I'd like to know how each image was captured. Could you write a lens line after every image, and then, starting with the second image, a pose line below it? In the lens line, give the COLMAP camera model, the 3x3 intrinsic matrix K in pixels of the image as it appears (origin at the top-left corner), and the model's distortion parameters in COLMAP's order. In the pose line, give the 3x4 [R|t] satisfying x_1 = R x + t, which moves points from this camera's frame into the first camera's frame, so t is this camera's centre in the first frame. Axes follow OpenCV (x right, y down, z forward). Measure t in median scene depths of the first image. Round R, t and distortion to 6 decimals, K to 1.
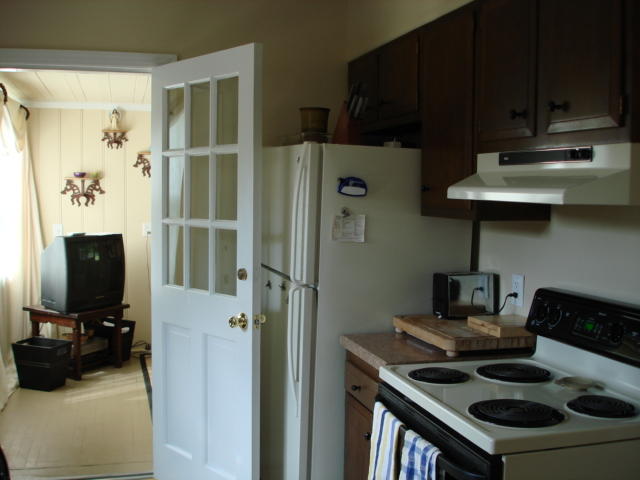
lens RADIAL K [[733.7, 0, 320.0], [0, 733.7, 240.0], [0, 0, 1]] dist [-0.112852, -0.019039]
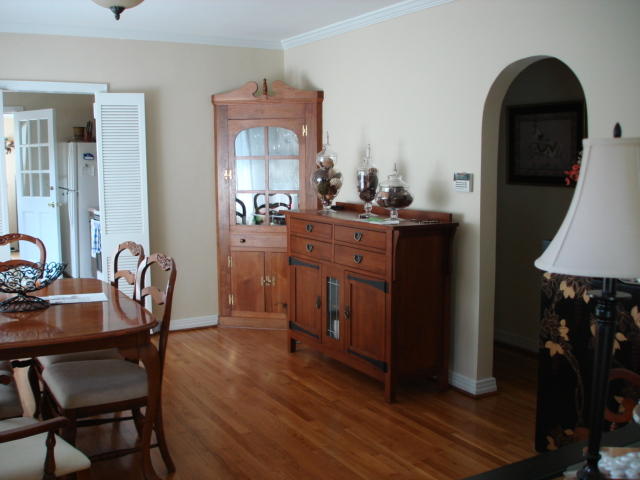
lens RADIAL K [[733.7, 0, 320.0], [0, 733.7, 240.0], [0, 0, 1]] dist [-0.112852, -0.019039]
pose [[0.973336, -0.046104, 0.224702, 0.264217], [0.037952, 0.998460, 0.040469, 0.169268], [-0.226221, -0.030862, 0.973587, -1.940920]]
